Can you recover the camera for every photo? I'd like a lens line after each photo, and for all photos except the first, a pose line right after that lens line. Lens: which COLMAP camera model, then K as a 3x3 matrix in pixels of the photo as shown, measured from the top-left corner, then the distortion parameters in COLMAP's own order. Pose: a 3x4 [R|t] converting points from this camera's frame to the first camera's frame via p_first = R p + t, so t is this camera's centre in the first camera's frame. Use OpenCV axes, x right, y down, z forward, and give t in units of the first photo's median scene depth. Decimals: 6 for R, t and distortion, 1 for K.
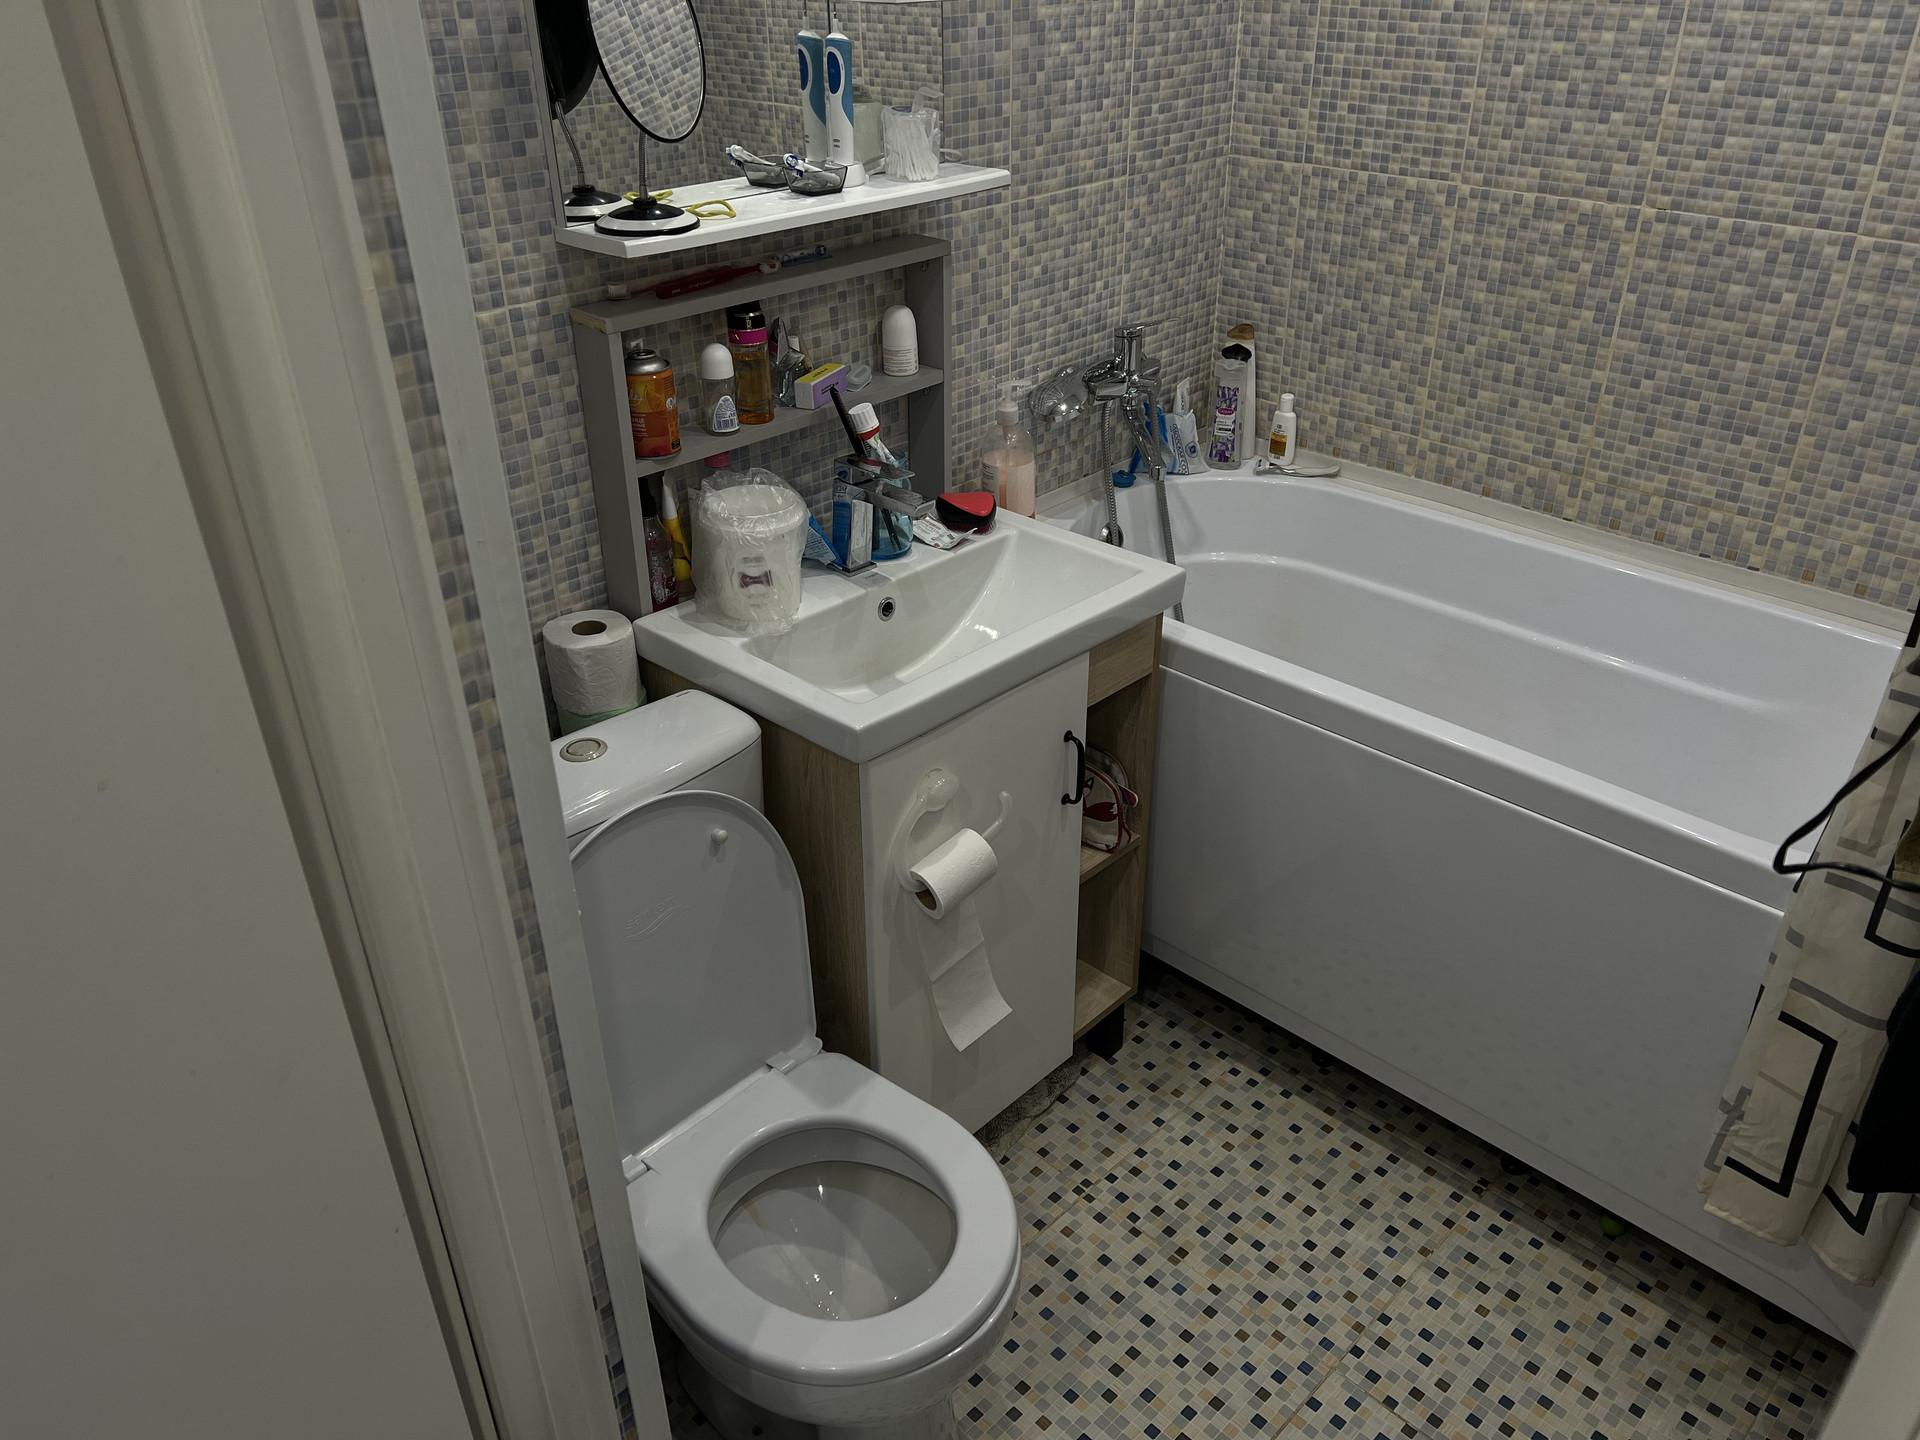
lens RADIAL K [[1444.0, 0, 960.7], [0, 1444.0, 713.2], [0, 0, 1]] dist [0.055826, -0.059081]
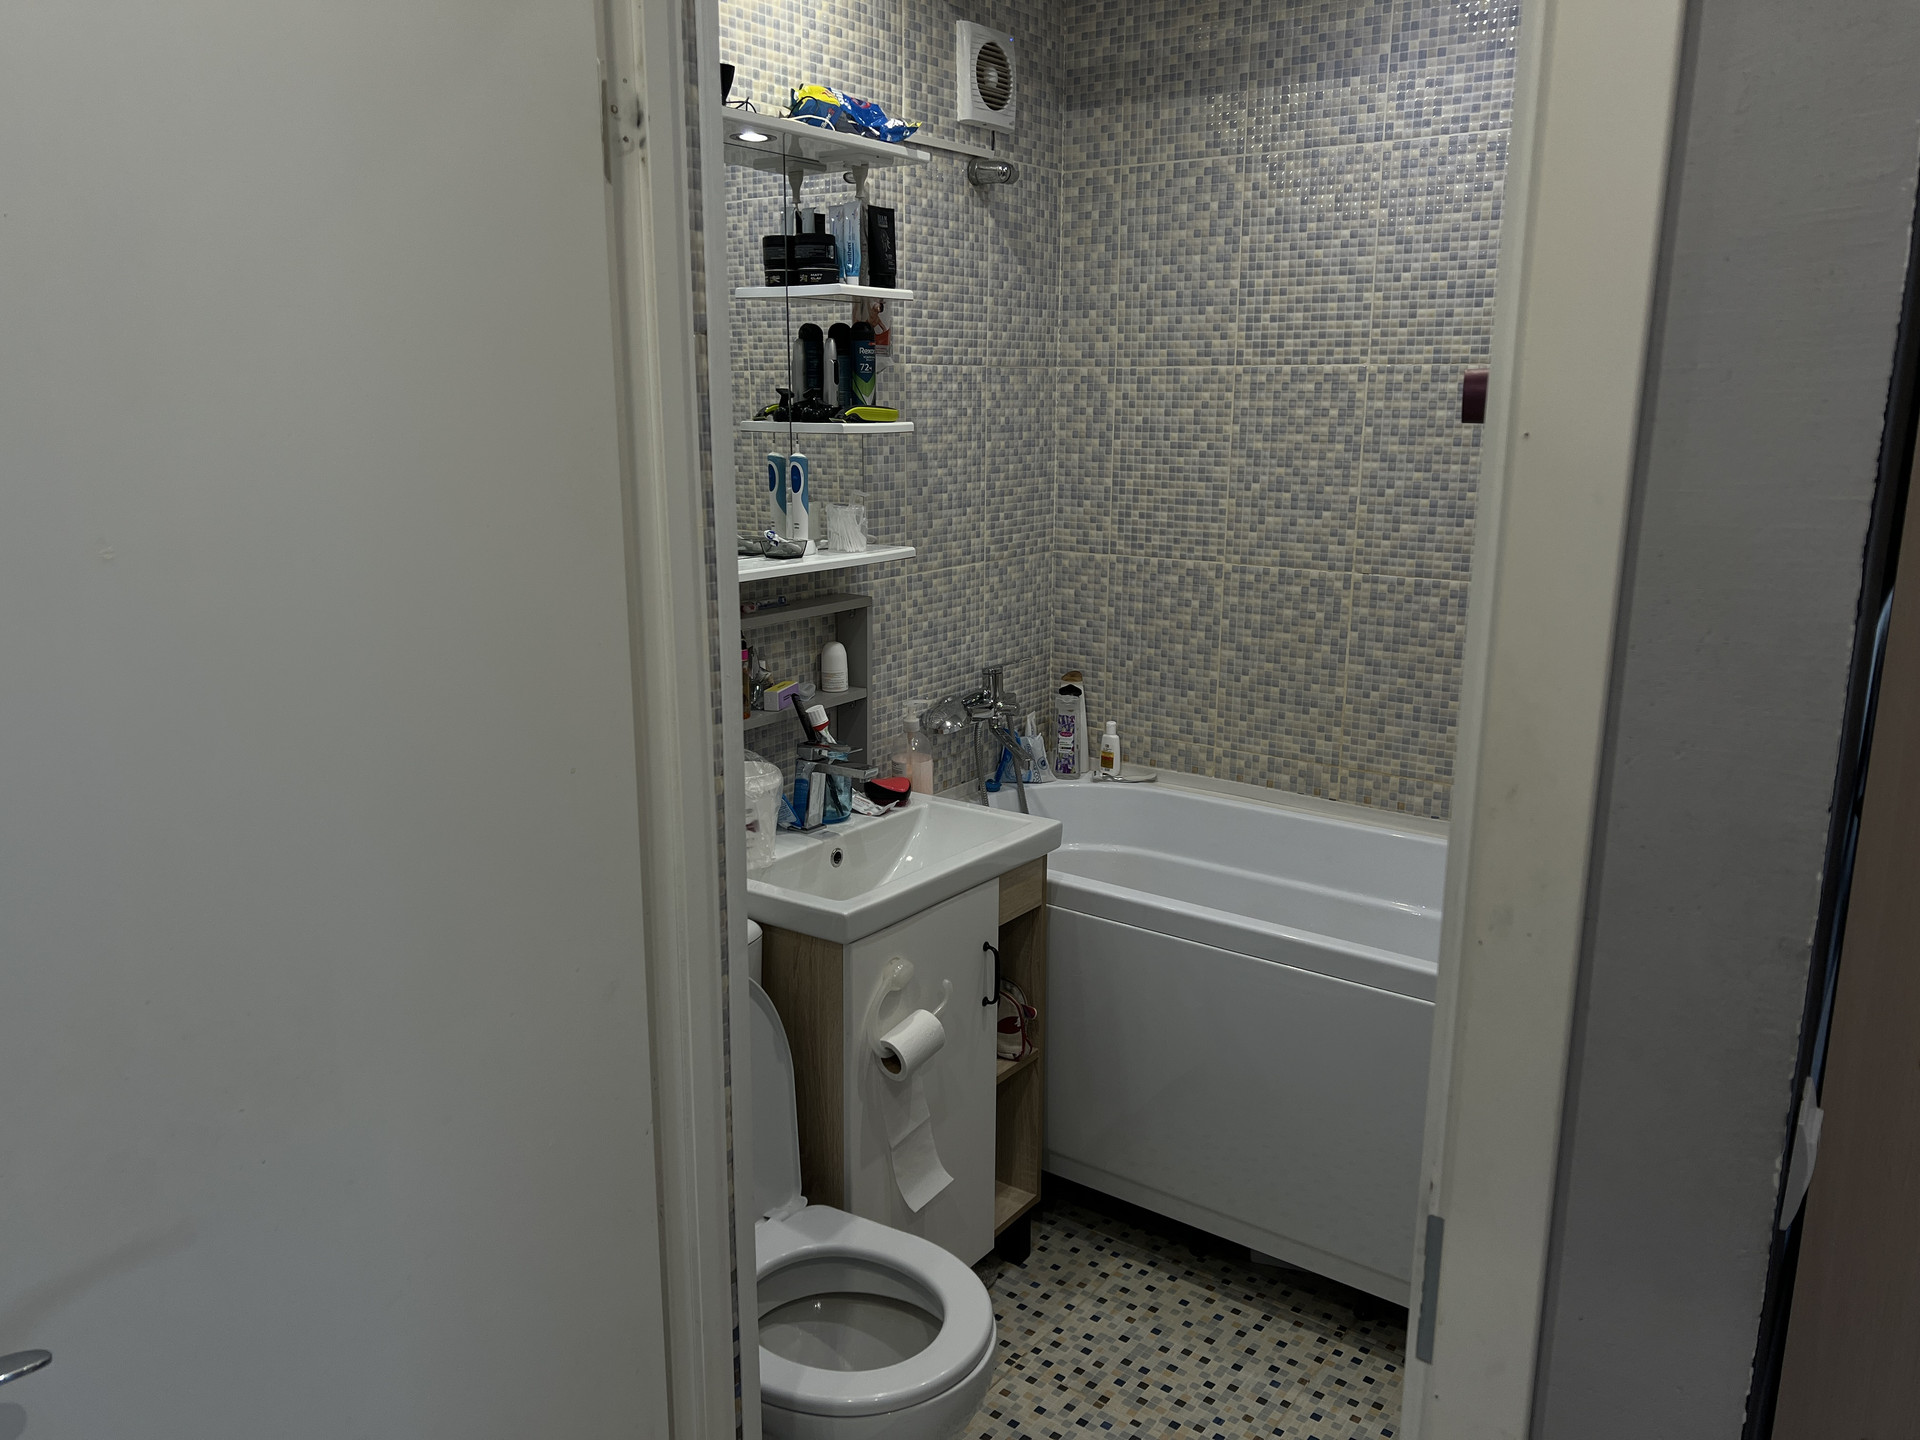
lens RADIAL K [[1444.0, 0, 918.0], [0, 1444.0, 720.2], [0, 0, 1]] dist [0.055826, -0.059081]
pose [[0.992609, -0.019133, 0.119838, -0.121718], [0.053029, 0.956613, -0.286497, 0.168427], [-0.109157, 0.290734, 0.950557, -0.247376]]
